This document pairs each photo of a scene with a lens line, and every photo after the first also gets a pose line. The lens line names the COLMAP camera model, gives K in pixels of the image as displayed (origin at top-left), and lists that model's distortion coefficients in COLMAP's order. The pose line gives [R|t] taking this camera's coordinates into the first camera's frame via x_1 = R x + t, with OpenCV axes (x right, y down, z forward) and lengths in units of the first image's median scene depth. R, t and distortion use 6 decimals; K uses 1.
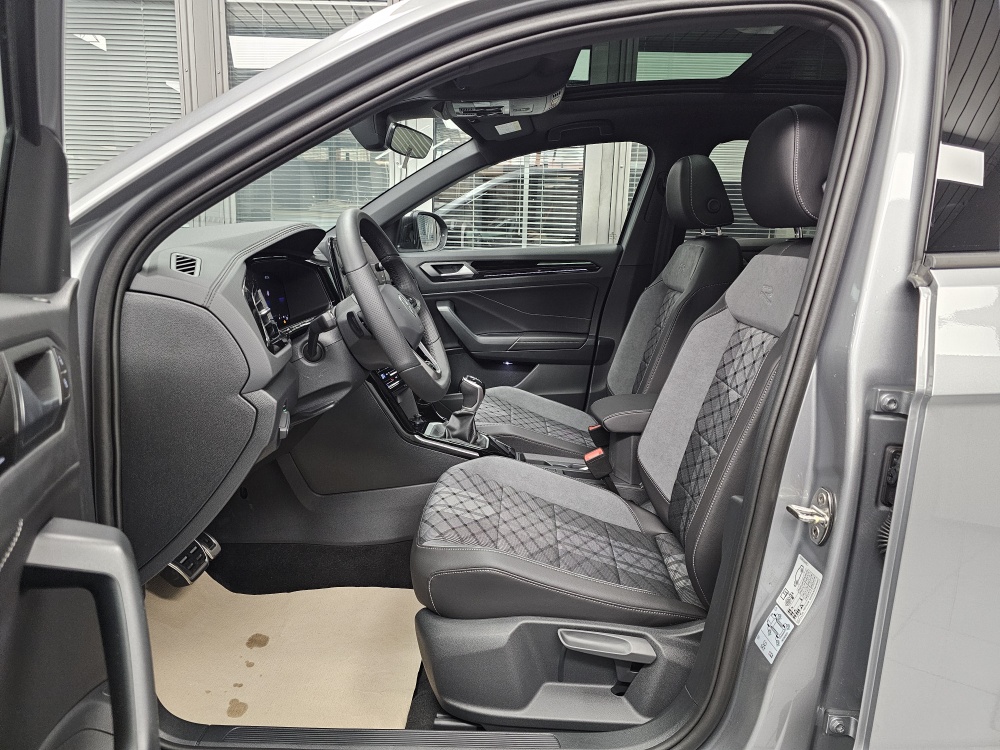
lens RADIAL K [[668.3, 0, 506.9], [0, 668.3, 364.2], [0, 0, 1]] dist [0.086745, -0.095442]
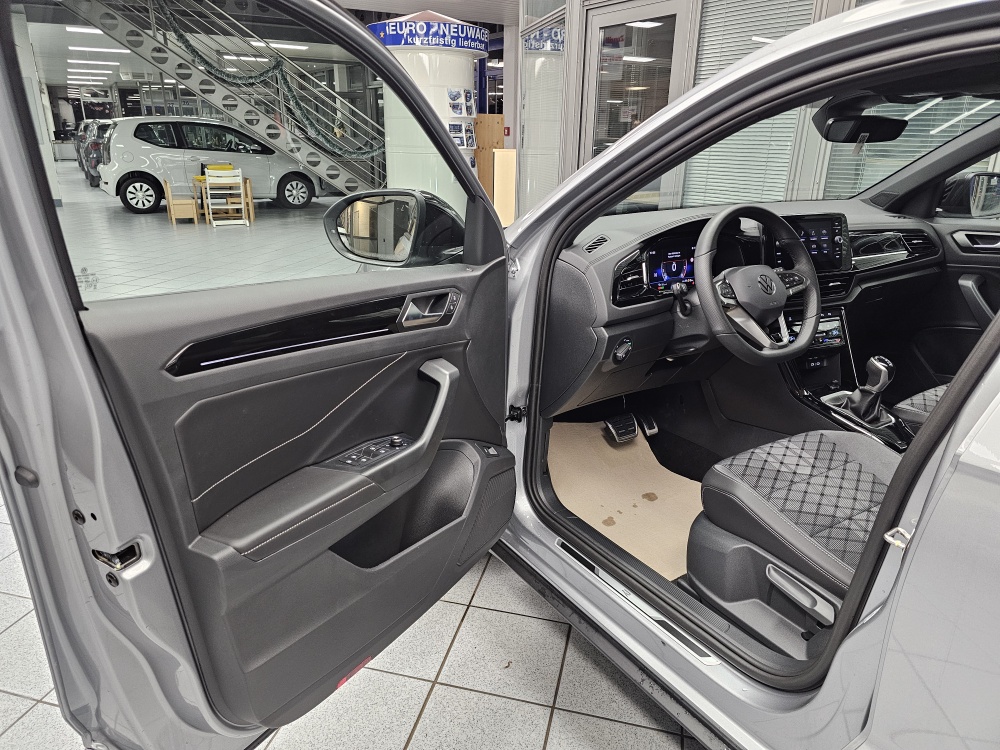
lens RADIAL K [[678.1, 0, 500.0], [0, 678.1, 366.3], [0, 0, 1]] dist [0.054891, -0.058945]
pose [[0.566779, 0.255192, -0.783351, 0.565691], [-0.156346, 0.966857, 0.201851, -0.114963], [0.808899, 0.008069, 0.587892, -0.127298]]
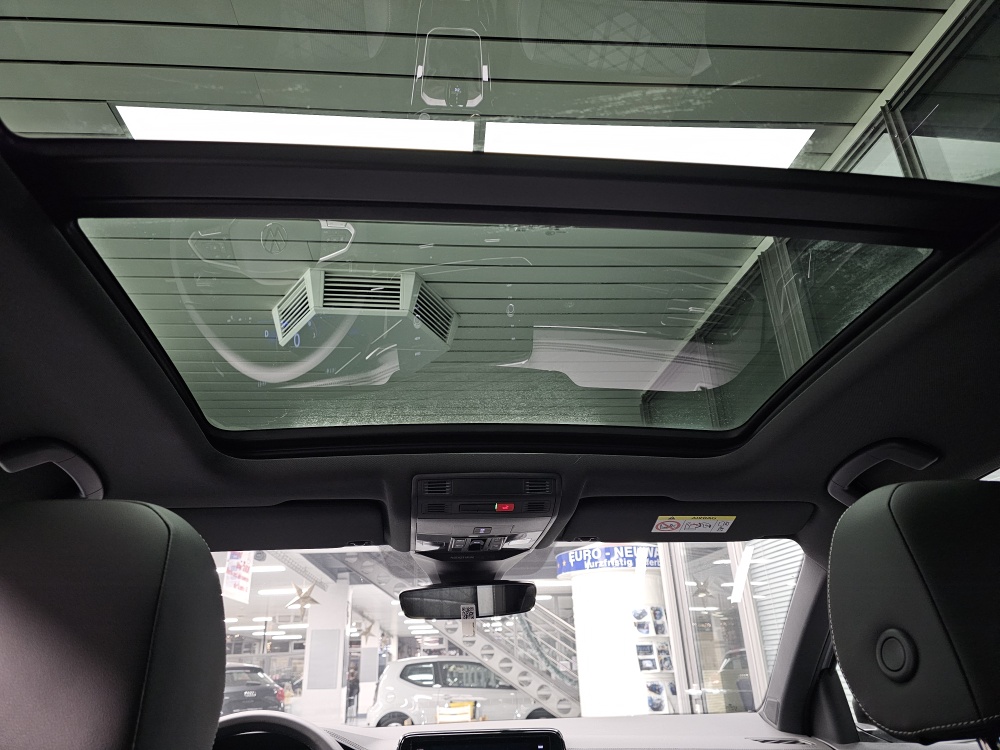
lens RADIAL K [[678.9, 0, 494.7], [0, 678.9, 373.7], [0, 0, 1]] dist [0.025645, 0.001118]
pose [[0.131814, -0.417449, -0.899089, 0.818094], [-0.149718, 0.888214, -0.434350, -0.265579], [0.979903, 0.191863, 0.054580, 1.112566]]
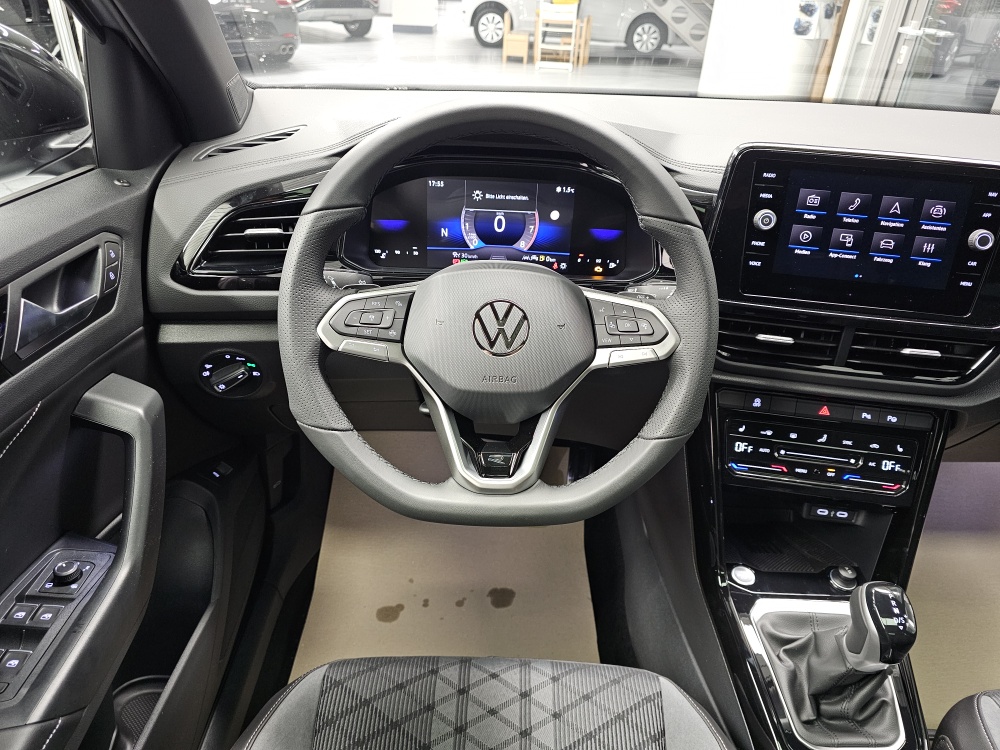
lens RADIAL K [[678.8, 0, 501.8], [0, 678.8, 371.1], [0, 0, 1]] dist [0.046085, -0.052830]
pose [[0.035044, 0.503568, -0.863244, 0.258902], [-0.234461, 0.843810, 0.482714, -0.279545], [0.971494, 0.185481, 0.147638, 0.901714]]
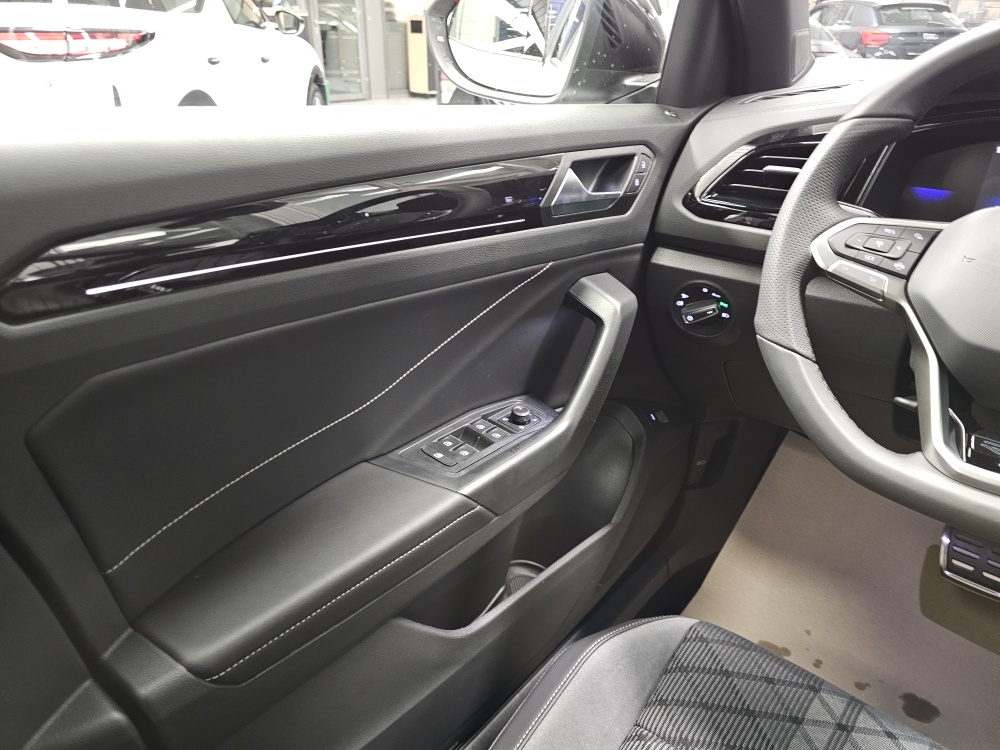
lens RADIAL K [[678.1, 0, 500.0], [0, 678.1, 366.3], [0, 0, 1]] dist [0.054891, -0.058945]
pose [[-0.632094, 0.323607, -0.704085, 0.294627], [-0.174080, 0.826097, 0.535966, -0.185881], [0.755085, 0.461348, -0.465838, 0.930901]]
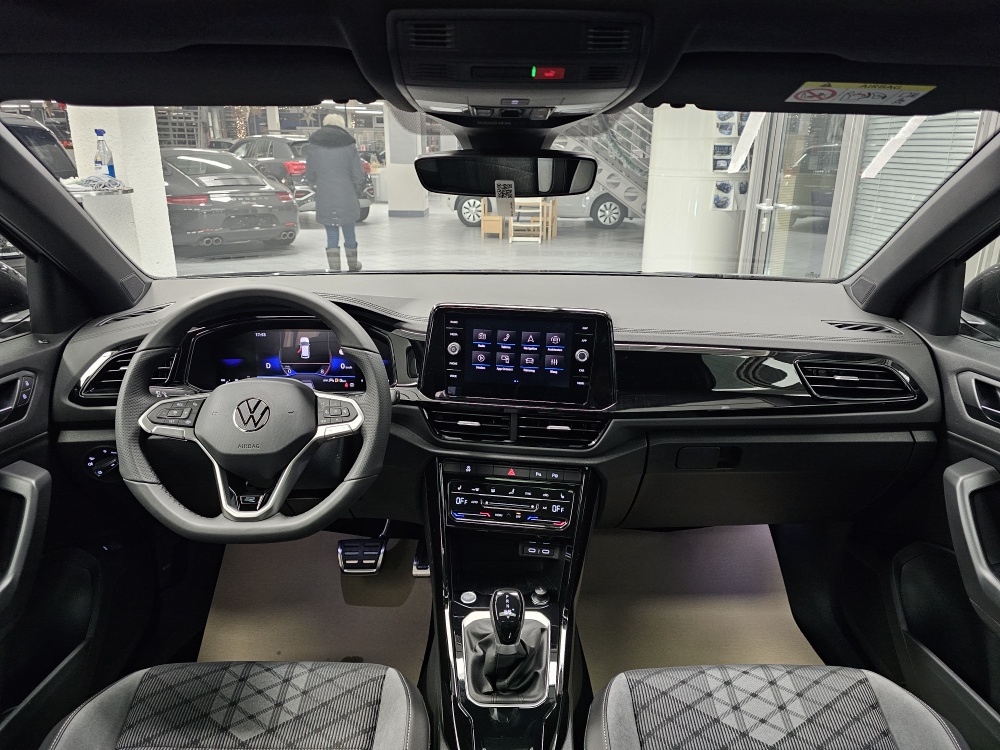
lens RADIAL K [[668.3, 0, 506.9], [0, 668.3, 364.2], [0, 0, 1]] dist [0.086745, -0.095442]
pose [[0.044163, 0.287836, -0.956661, 0.563404], [-0.198001, 0.941121, 0.274020, -0.397862], [0.979207, 0.177318, 0.098555, 1.155857]]
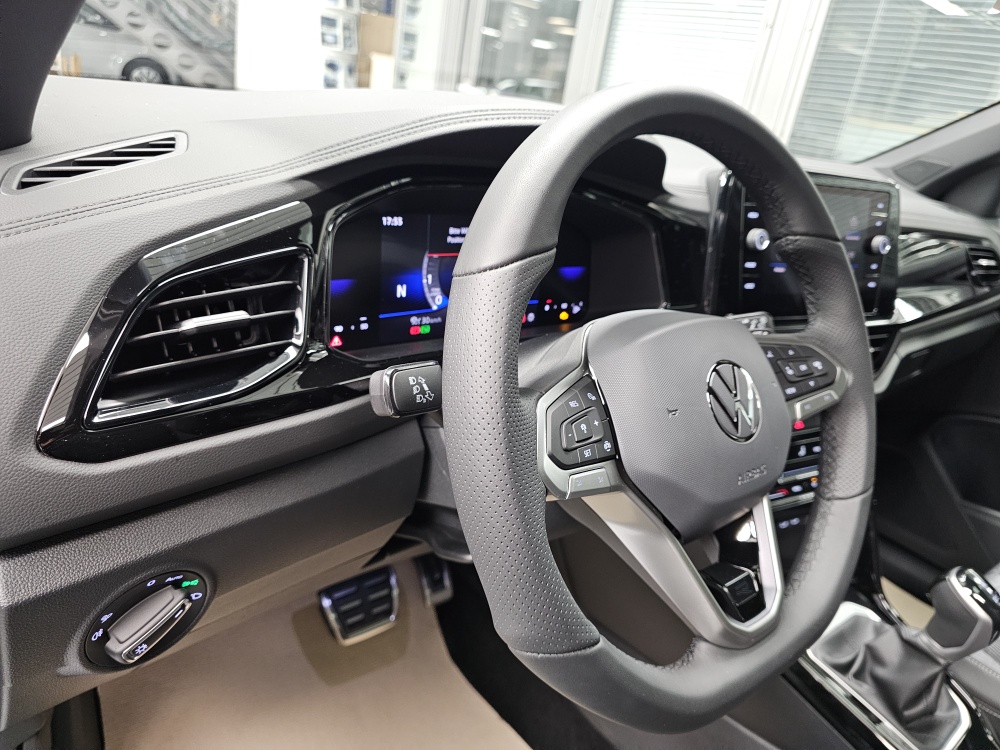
lens RADIAL K [[690.5, 0, 505.5], [0, 690.5, 349.5], [0, 0, 1]] dist [0.055111, -0.092061]
pose [[0.641950, 0.355253, -0.679481, -0.005003], [-0.285008, 0.933250, 0.218666, -0.147829], [0.711808, 0.053285, 0.700350, 0.654763]]
